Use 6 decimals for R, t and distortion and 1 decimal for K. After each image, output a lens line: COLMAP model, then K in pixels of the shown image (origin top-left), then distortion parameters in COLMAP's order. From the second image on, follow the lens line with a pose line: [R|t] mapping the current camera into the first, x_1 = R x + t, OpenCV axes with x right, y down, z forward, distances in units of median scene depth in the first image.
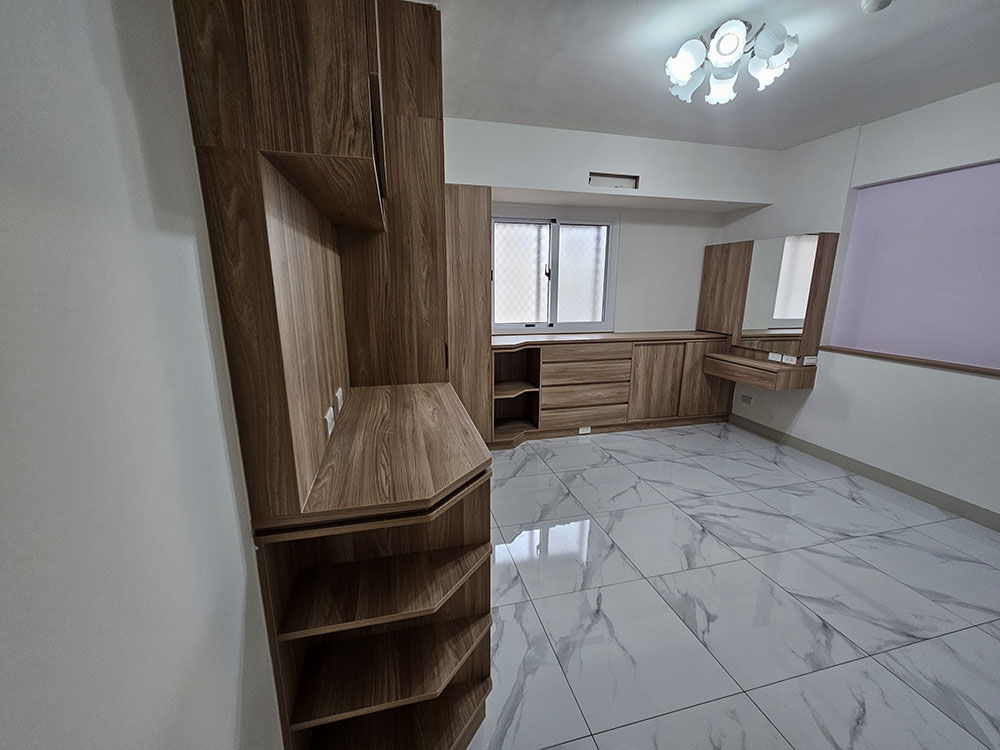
lens RADIAL K [[411.3, 0, 495.1], [0, 411.3, 377.9], [0, 0, 1]] dist [0.001028, -0.000234]
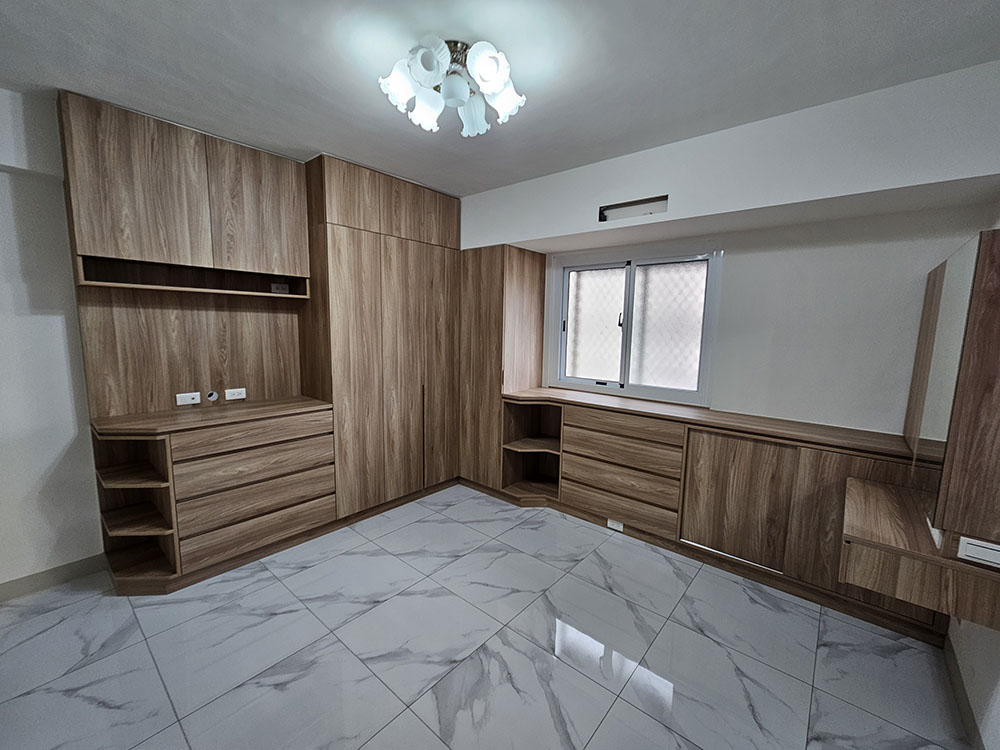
lens RADIAL K [[411.3, 0, 495.1], [0, 411.3, 377.9], [0, 0, 1]] dist [0.001028, -0.000234]
pose [[0.575058, 0.115037, -0.809984, 0.679193], [-0.200059, 0.979780, -0.002883, -0.094416], [0.793274, 0.163702, 0.586444, 0.327034]]
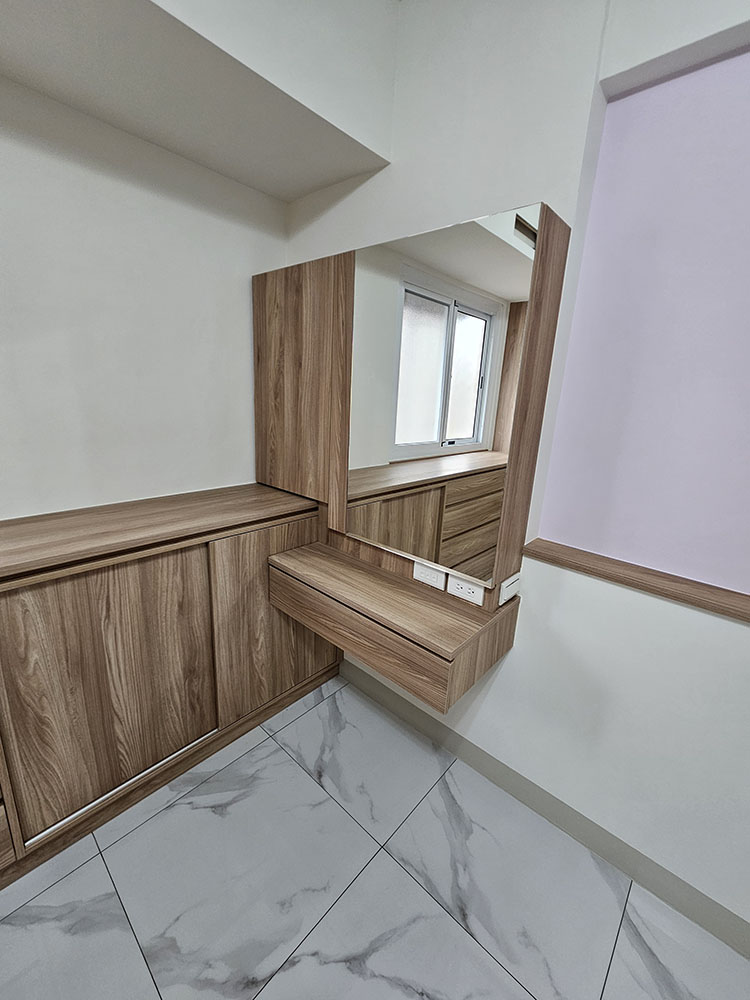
lens RADIAL K [[411.3, 0, 373.1], [0, 411.3, 496.4], [0, 0, 1]] dist [0.001028, -0.000234]
pose [[0.830281, -0.103045, 0.547737, 0.398975], [0.077637, 0.994562, 0.069421, -0.137899], [-0.551912, -0.015114, 0.833765, 0.649530]]
